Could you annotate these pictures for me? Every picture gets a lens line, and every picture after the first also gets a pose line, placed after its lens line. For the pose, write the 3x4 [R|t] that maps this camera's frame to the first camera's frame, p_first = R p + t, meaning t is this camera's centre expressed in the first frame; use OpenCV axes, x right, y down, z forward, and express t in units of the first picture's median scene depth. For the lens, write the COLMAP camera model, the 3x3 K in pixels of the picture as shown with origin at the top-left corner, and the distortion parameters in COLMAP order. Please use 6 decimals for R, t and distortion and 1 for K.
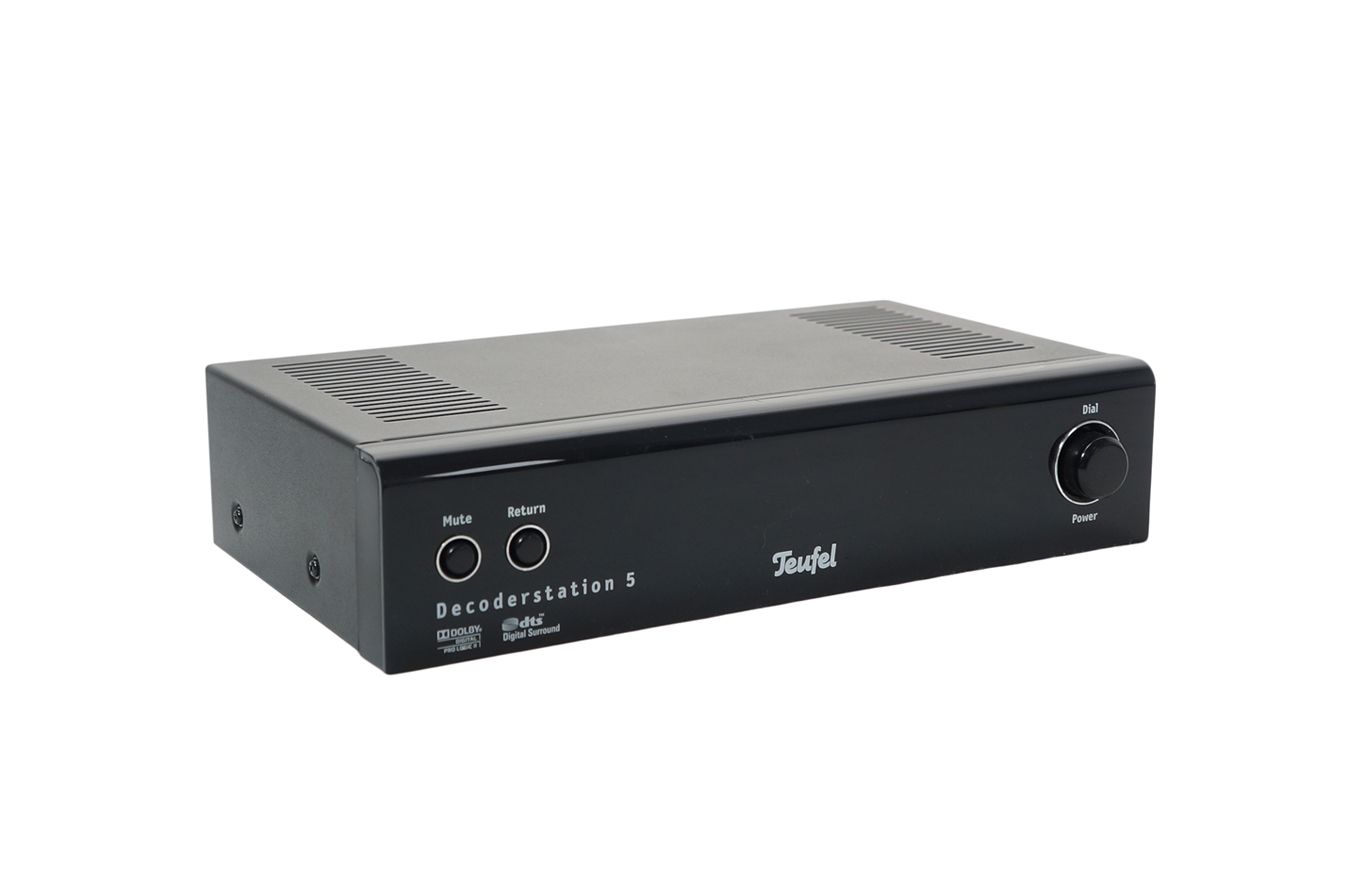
lens RADIAL K [[2180.7, 0, 674.5], [0, 2180.7, 447.5], [0, 0, 1]] dist [0.168691, 0.100417]
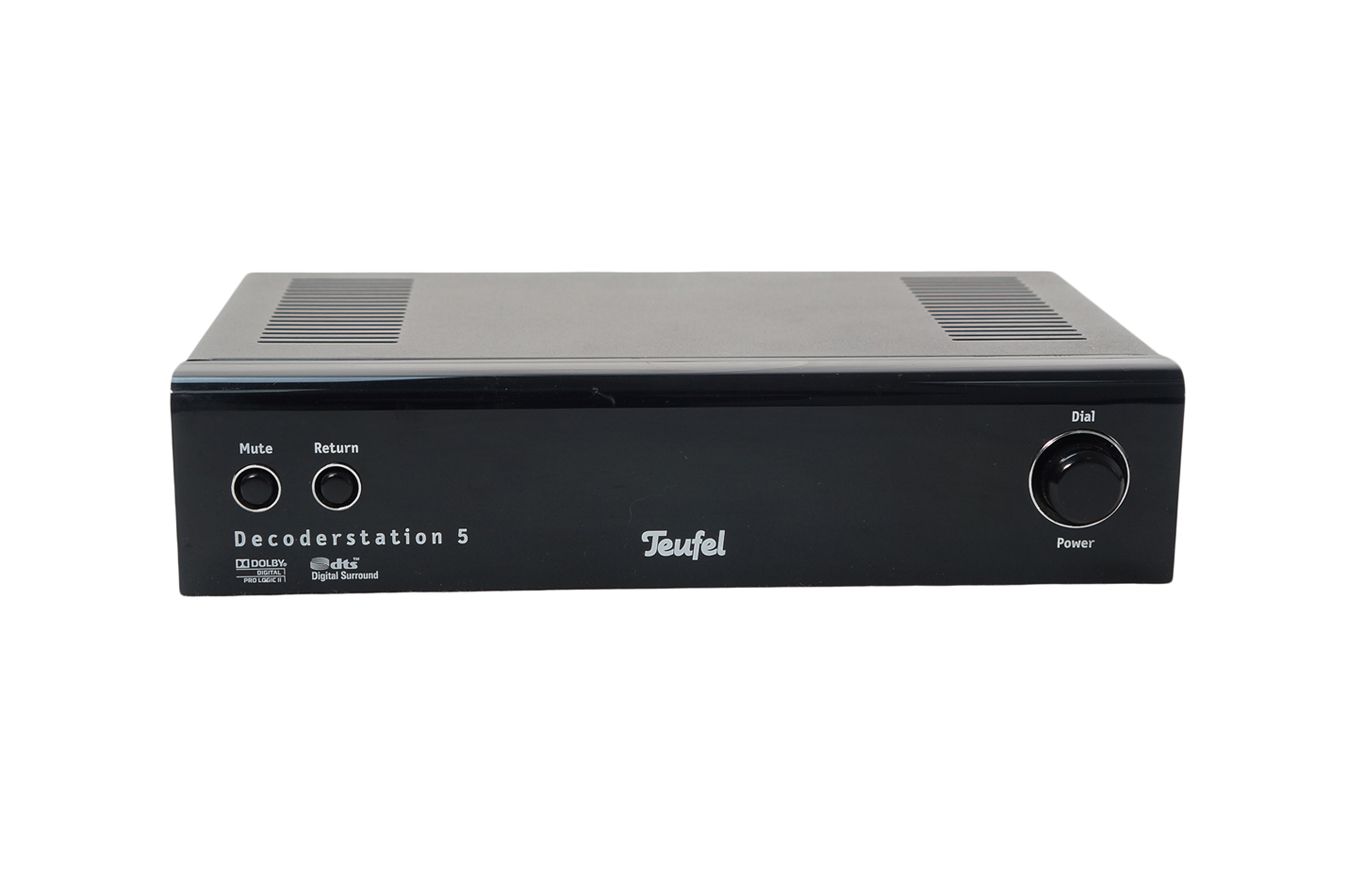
lens RADIAL K [[2180.7, 0, 674.5], [0, 2180.7, 447.5], [0, 0, 1]] dist [0.168691, 0.100417]
pose [[0.897167, 0.125559, -0.423469, 0.465704], [-0.109620, 0.992044, 0.061900, -0.046602], [0.427872, -0.009114, 0.903793, 0.193770]]
